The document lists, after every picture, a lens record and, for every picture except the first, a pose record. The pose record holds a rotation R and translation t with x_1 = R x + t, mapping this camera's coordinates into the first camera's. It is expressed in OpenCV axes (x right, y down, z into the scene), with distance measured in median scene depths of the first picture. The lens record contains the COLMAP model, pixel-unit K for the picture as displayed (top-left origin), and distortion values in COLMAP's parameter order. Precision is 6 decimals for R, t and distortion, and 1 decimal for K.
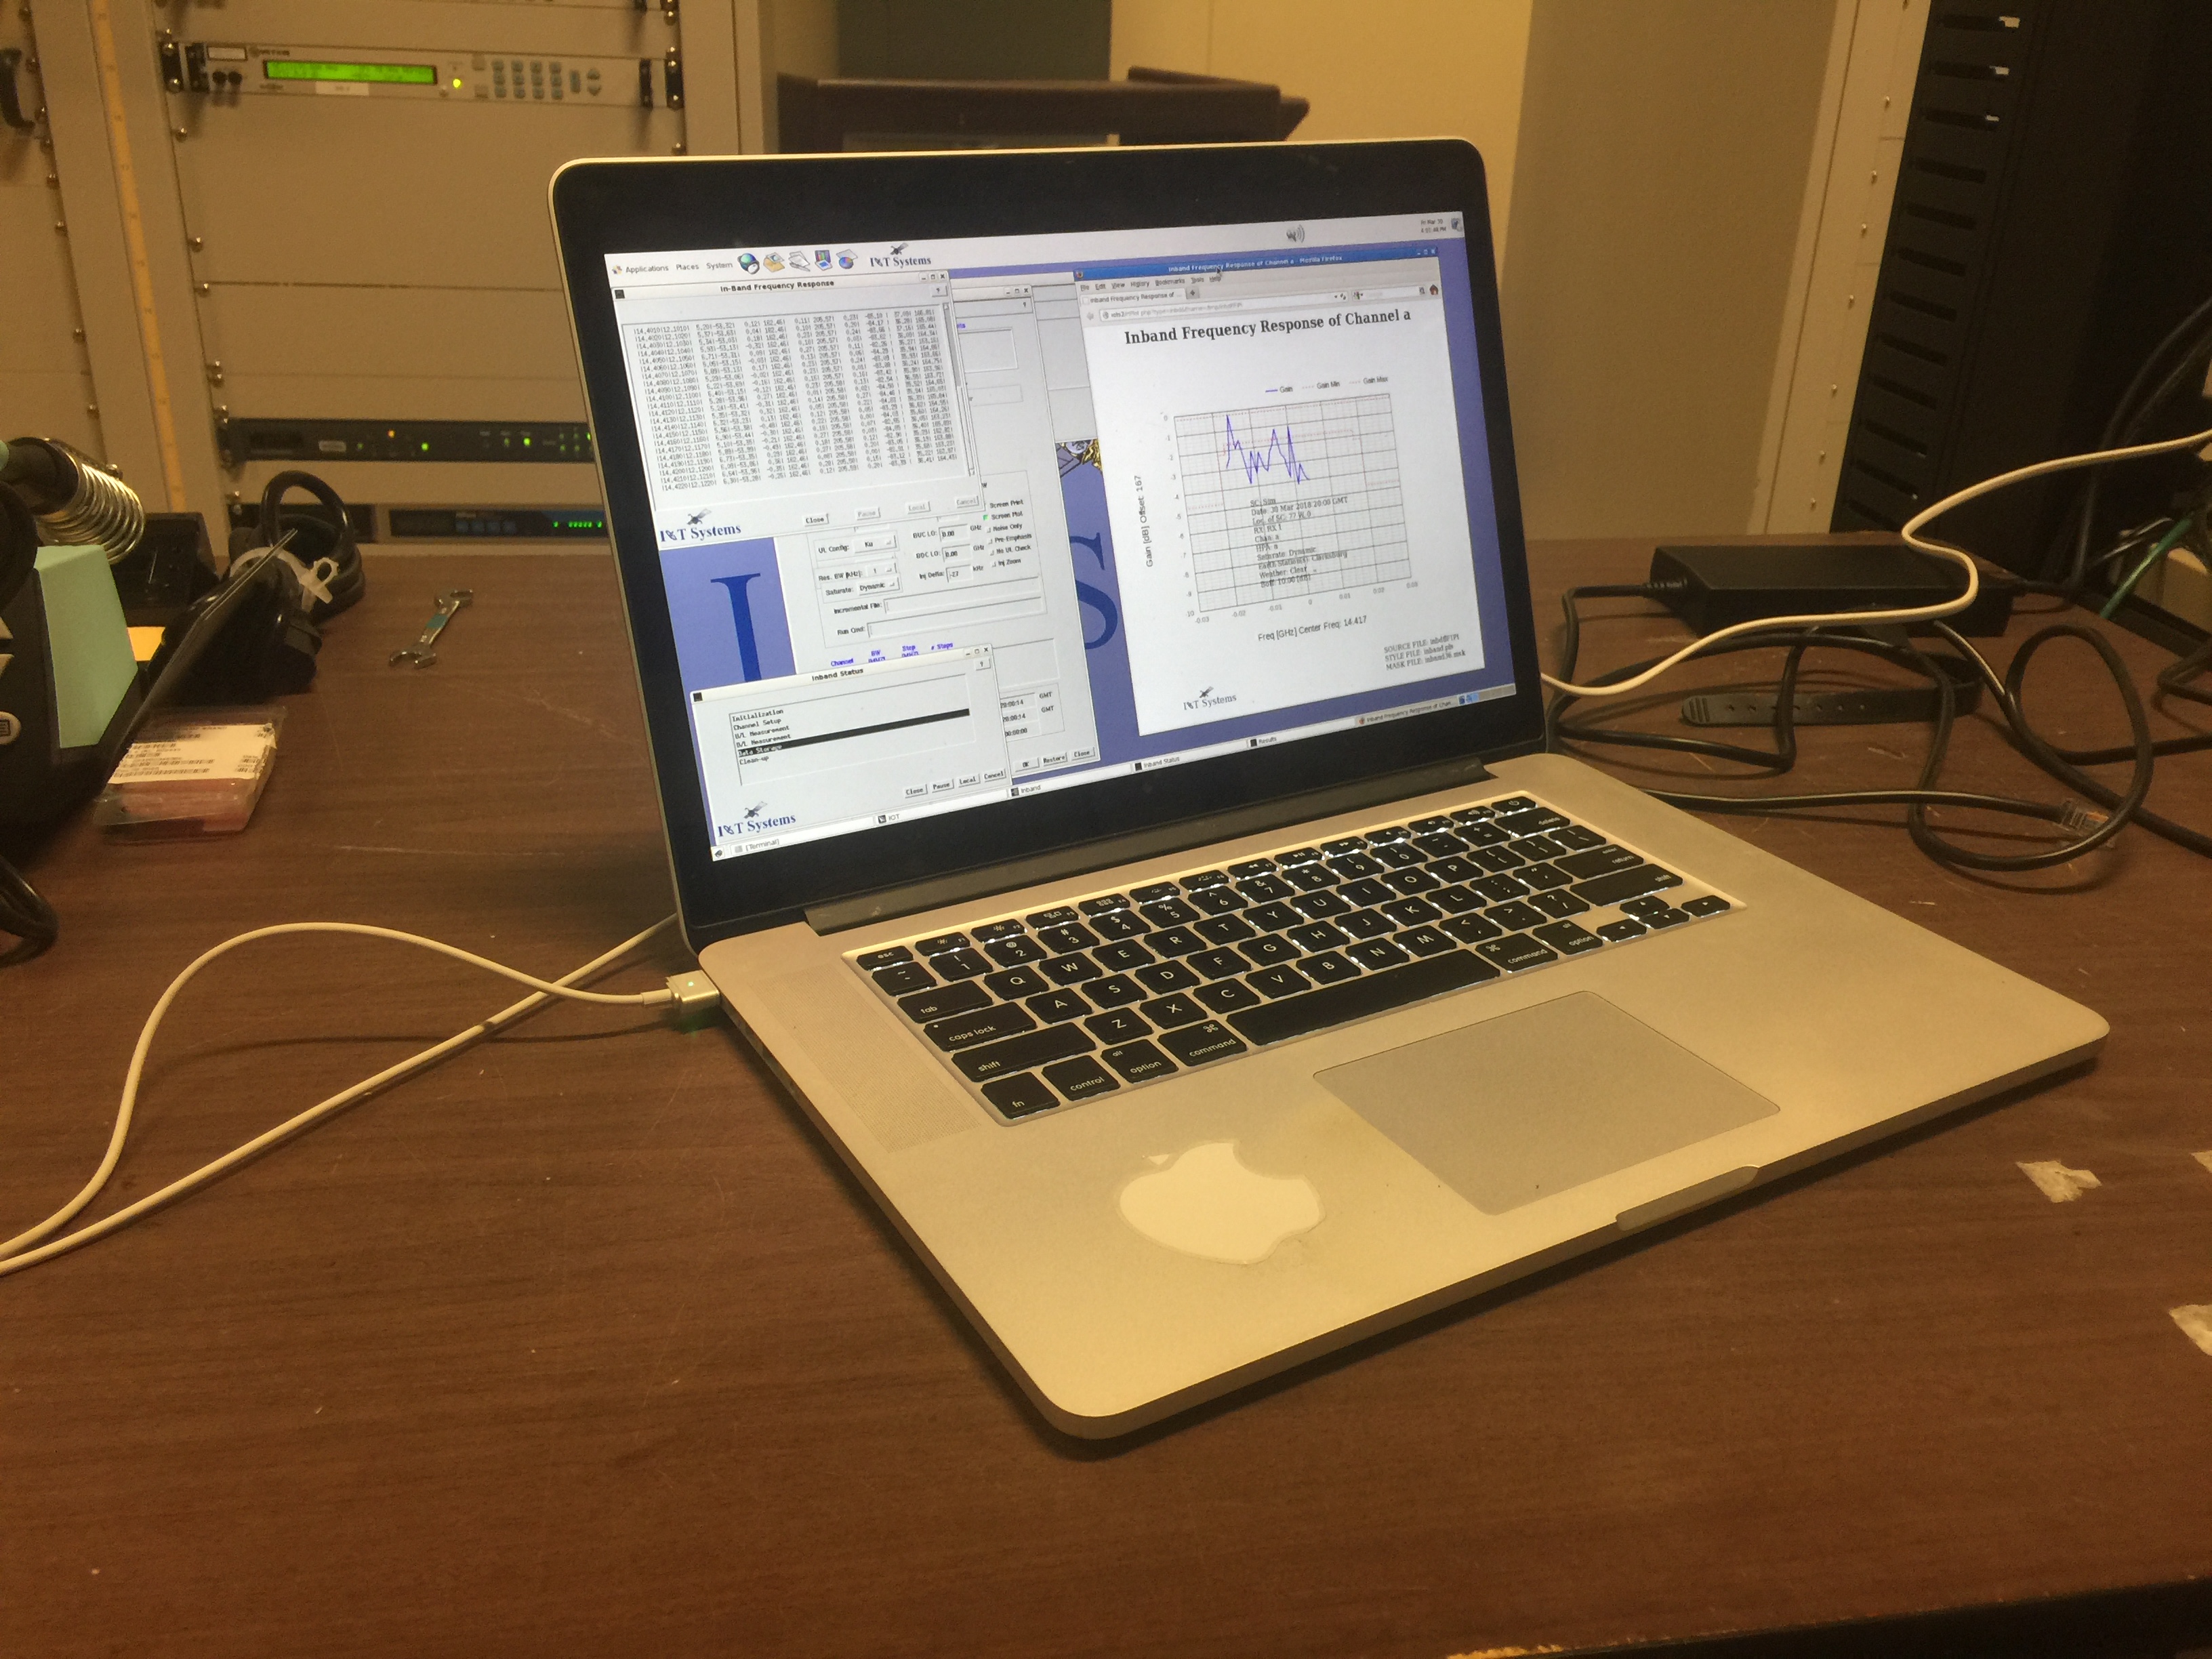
lens RADIAL K [[1955.9, 0, 1129.2], [0, 1955.9, 795.8], [0, 0, 1]] dist [0.081653, -0.115902]
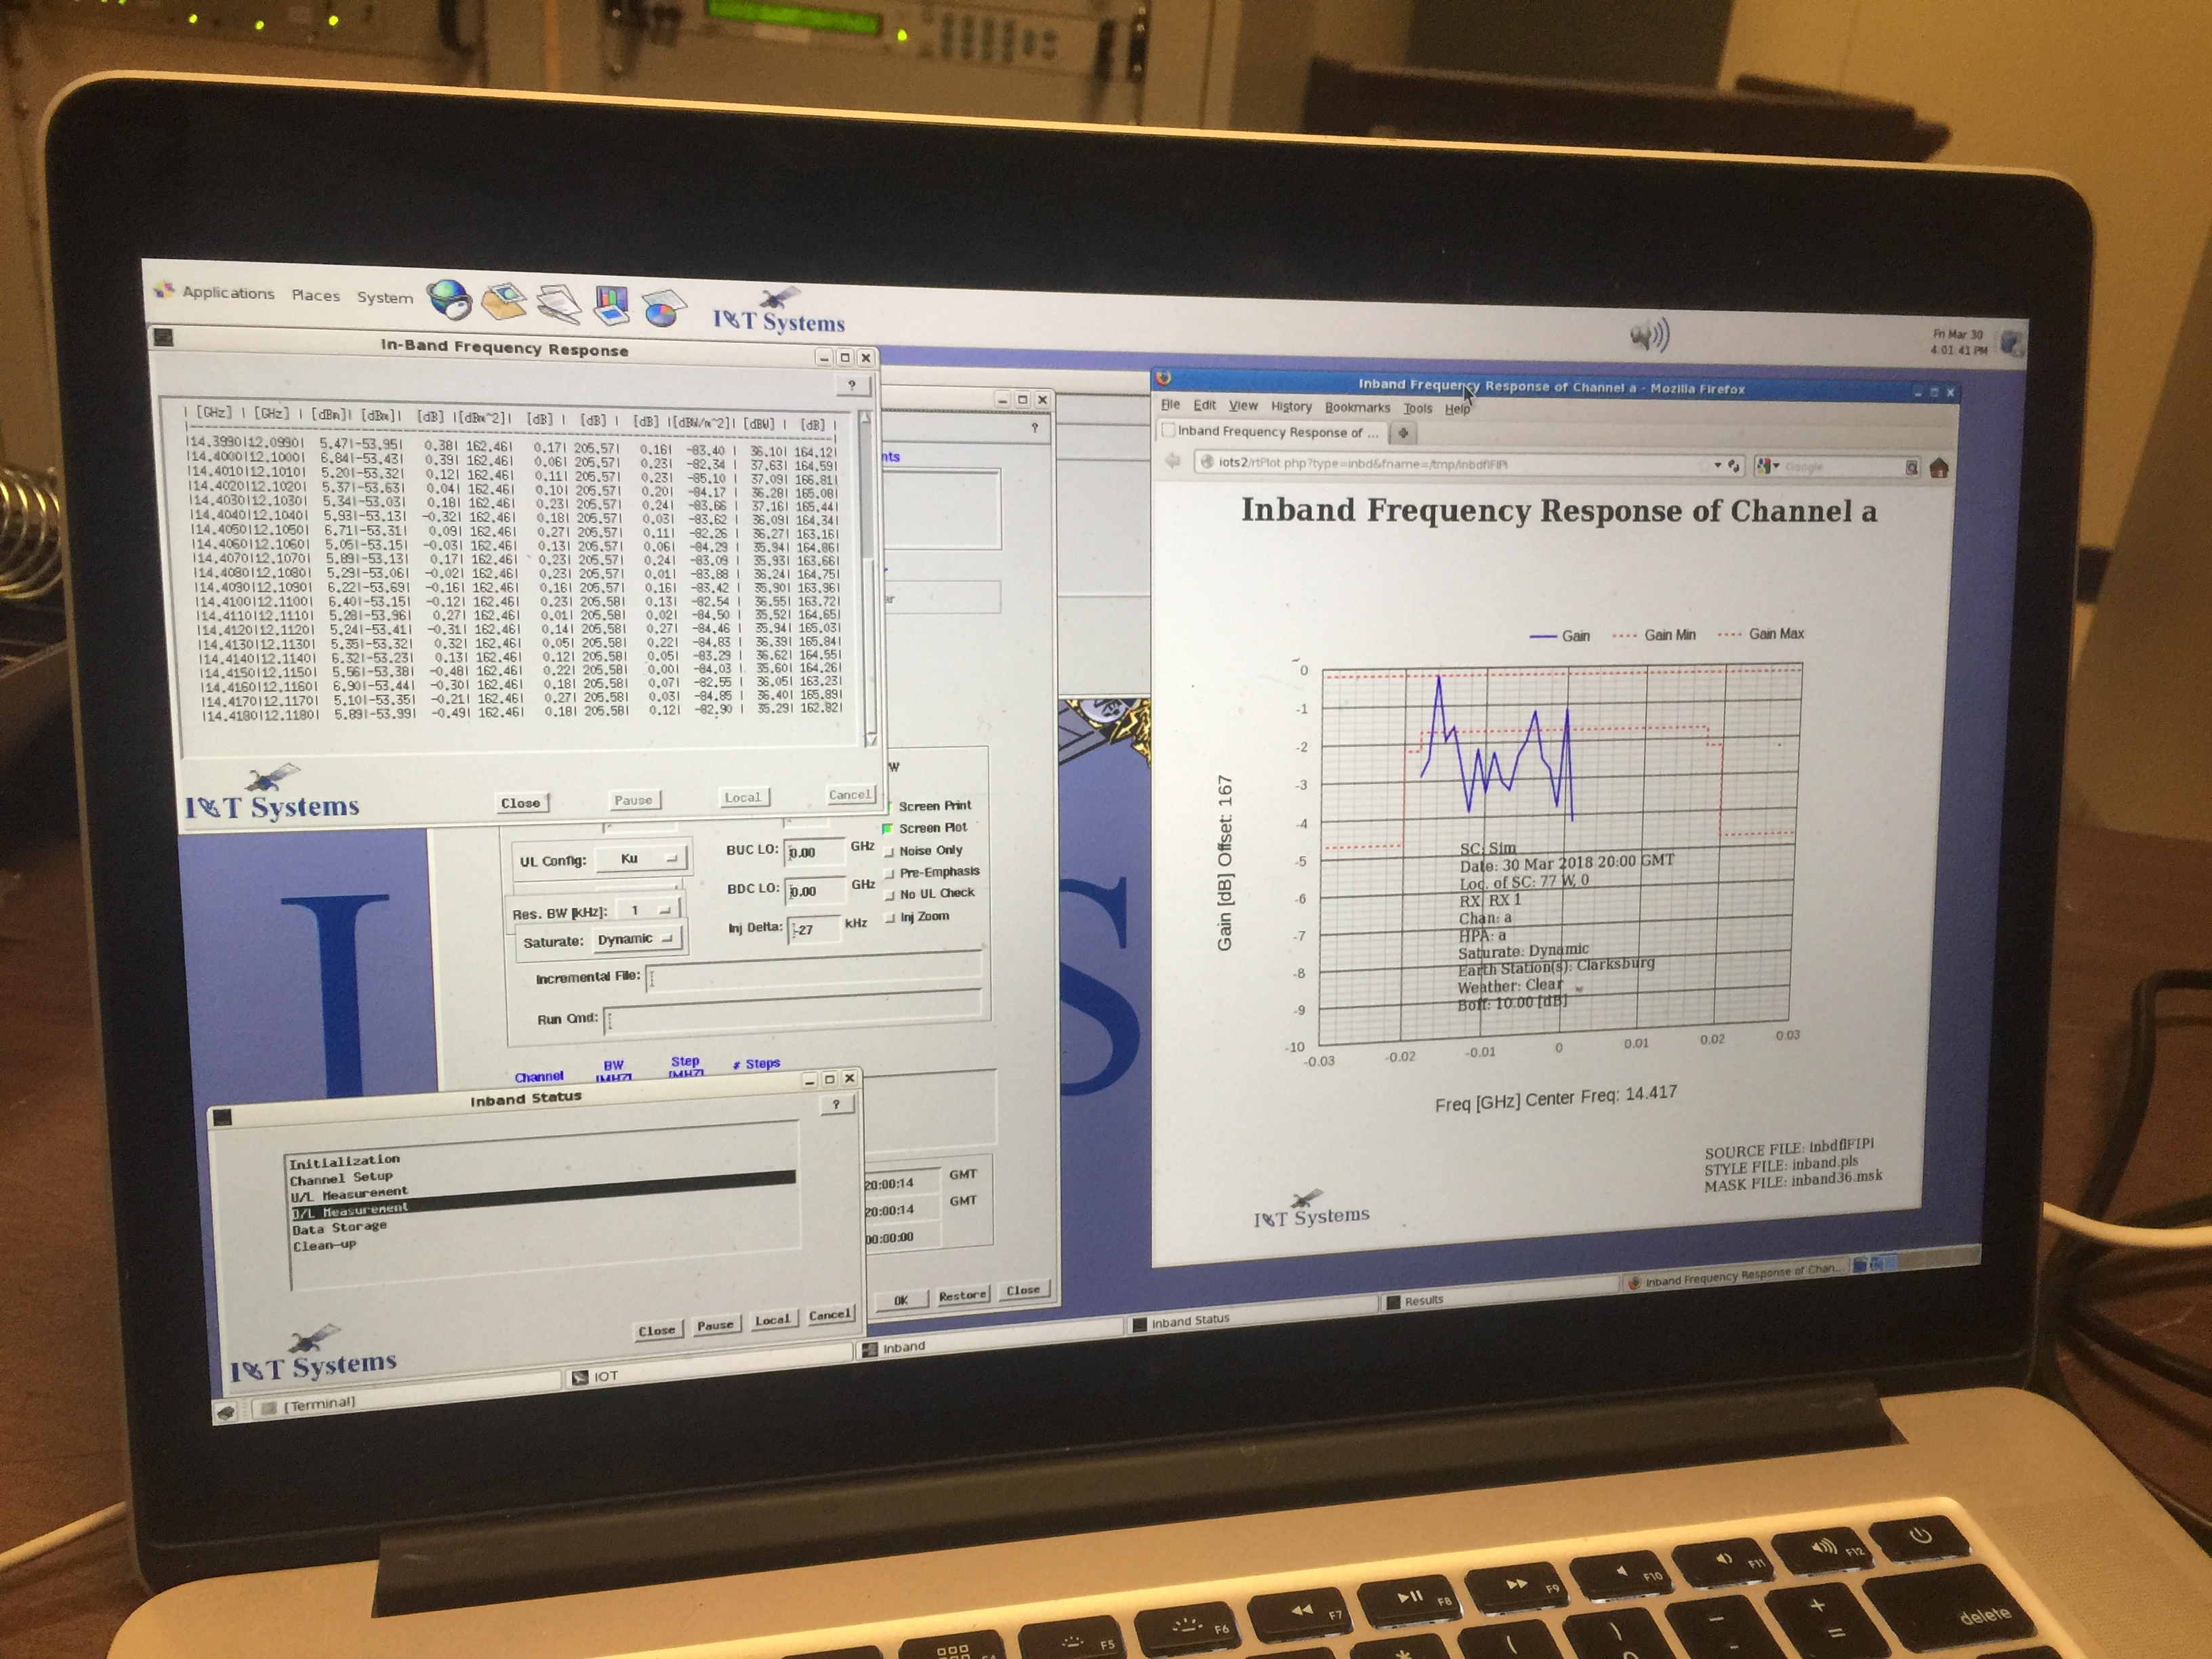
lens RADIAL K [[2016.0, 0, 1067.2], [0, 2016.0, 844.6], [0, 0, 1]] dist [0.077825, -0.126949]
pose [[0.947557, 0.169758, -0.270774, 0.112790], [-0.166270, 0.985425, 0.035947, -0.160328], [0.272929, 0.010959, 0.961972, 0.489378]]
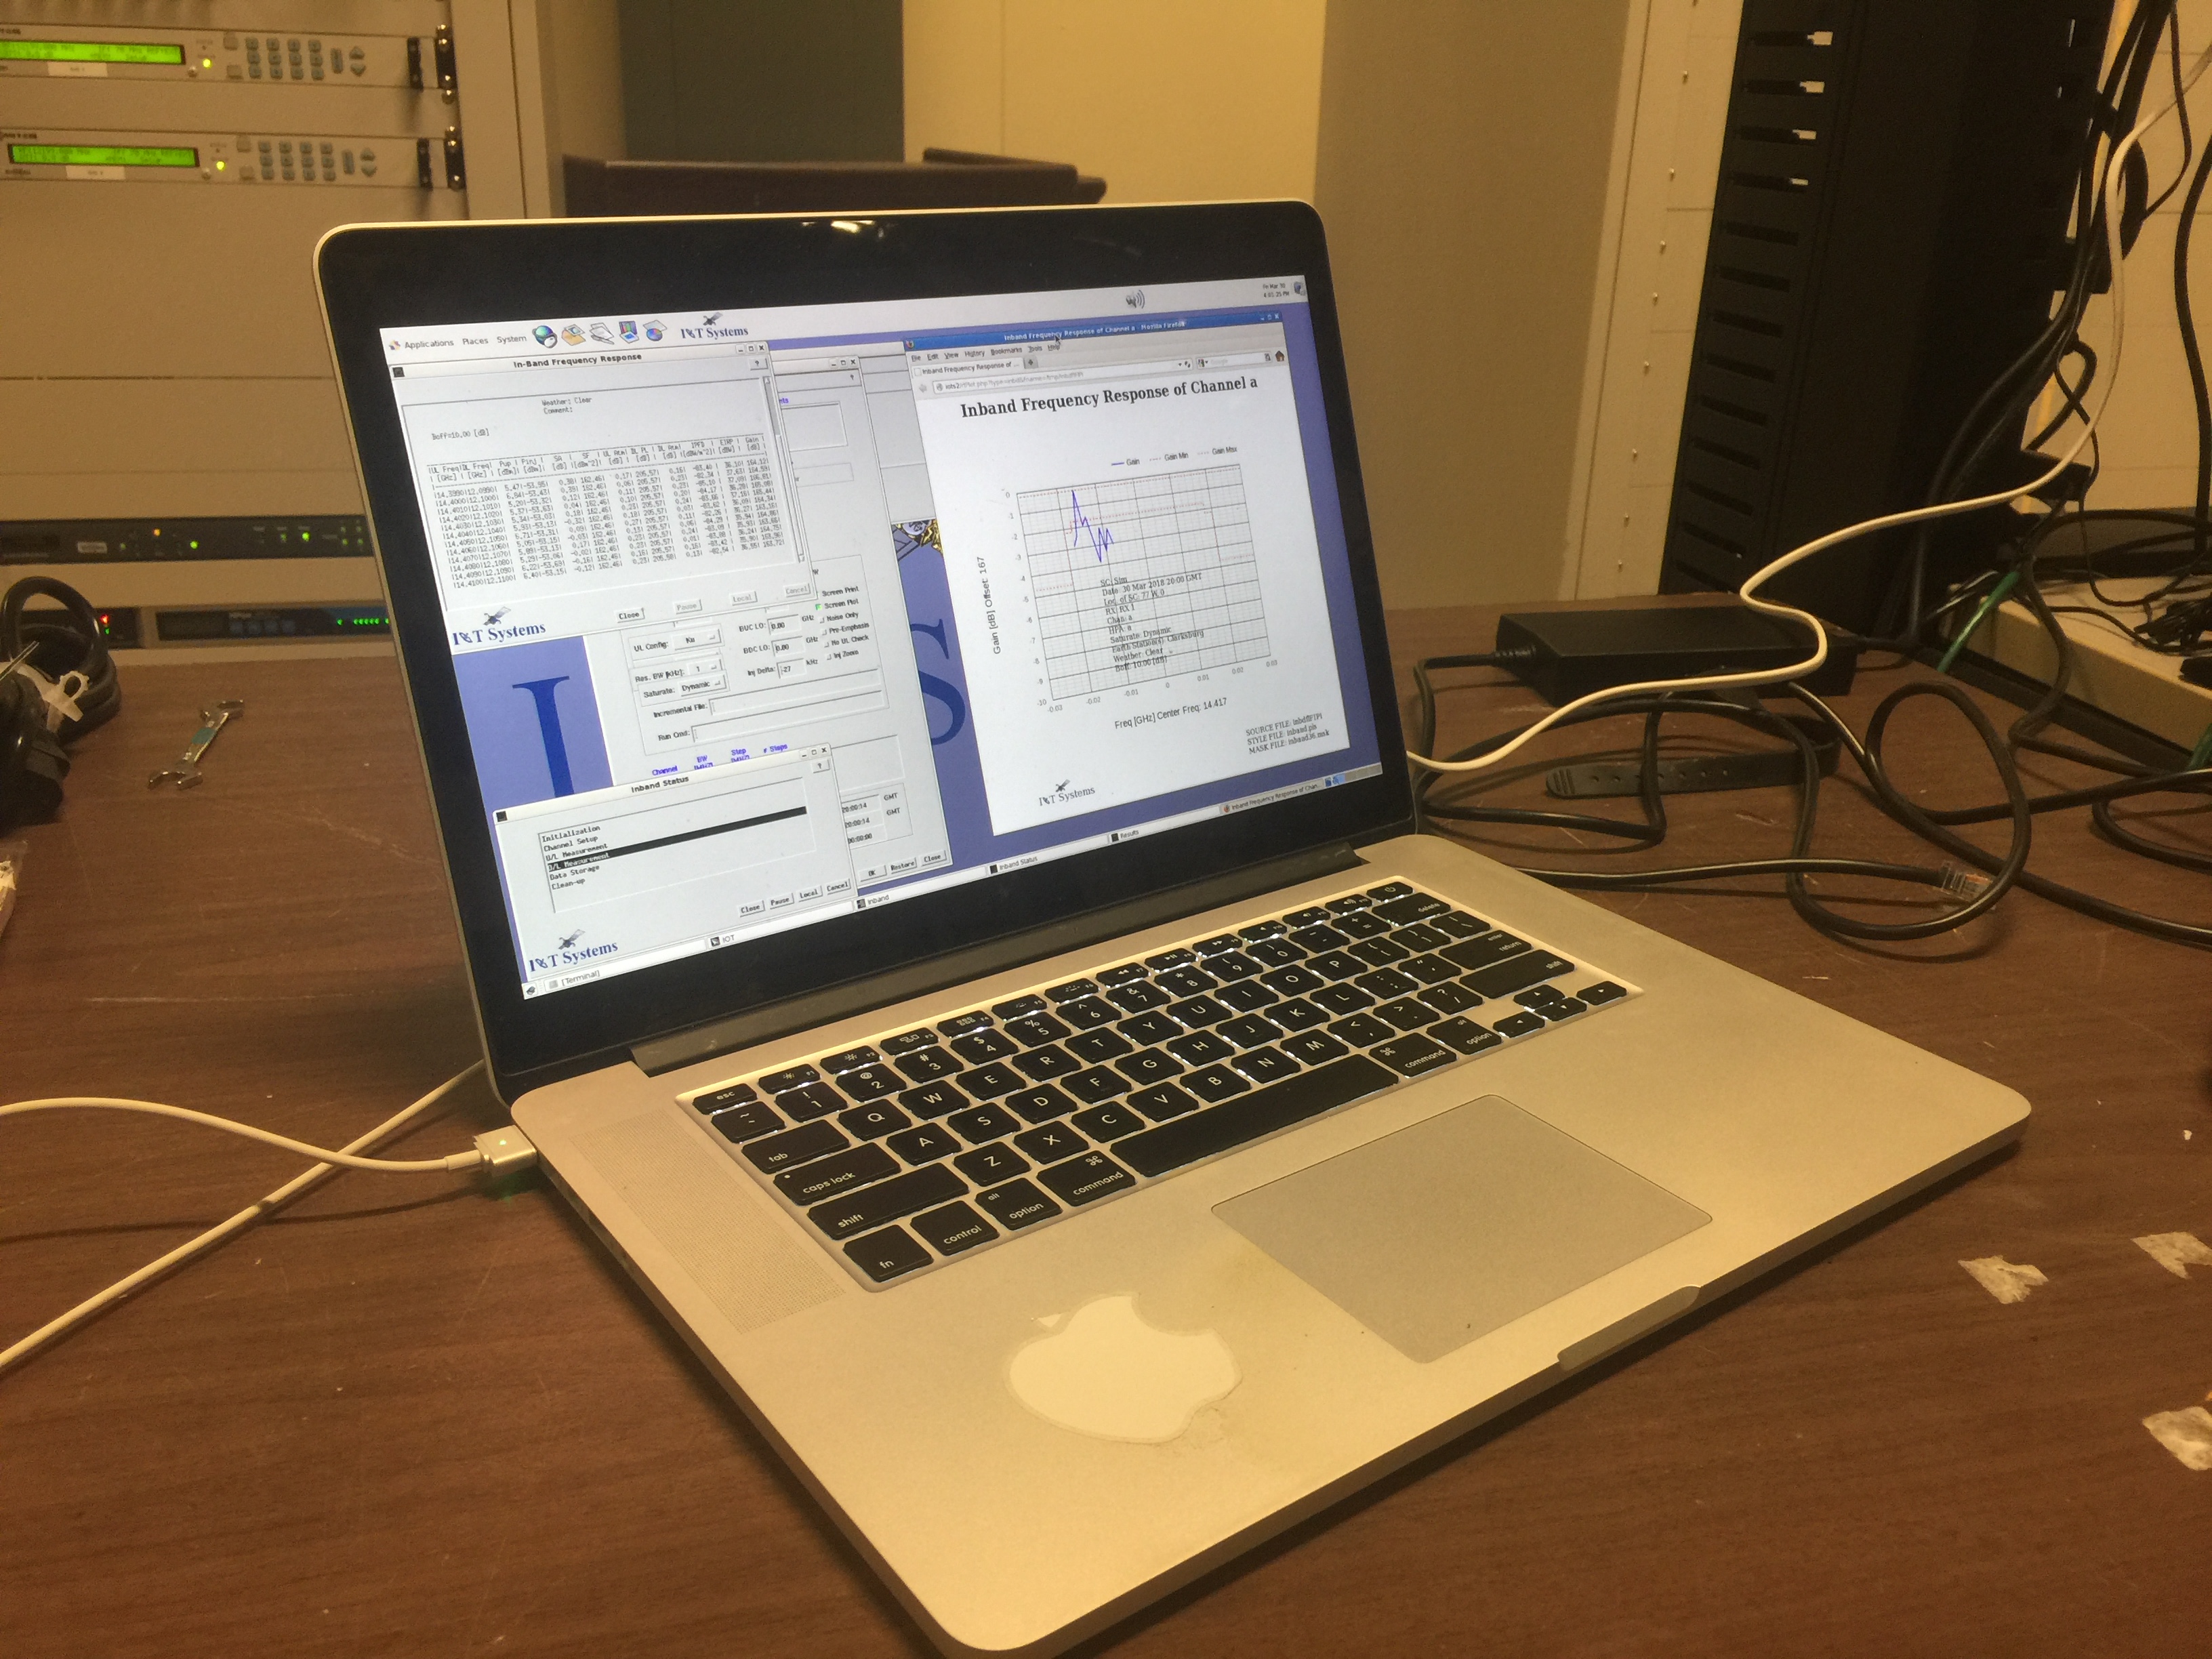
lens RADIAL K [[1955.9, 0, 1129.2], [0, 1955.9, 795.8], [0, 0, 1]] dist [0.081653, -0.115902]
pose [[0.994873, -0.038729, 0.093422, -0.016981], [0.042237, 0.998464, -0.035868, -0.013955], [-0.091890, 0.039630, 0.994980, 0.073210]]
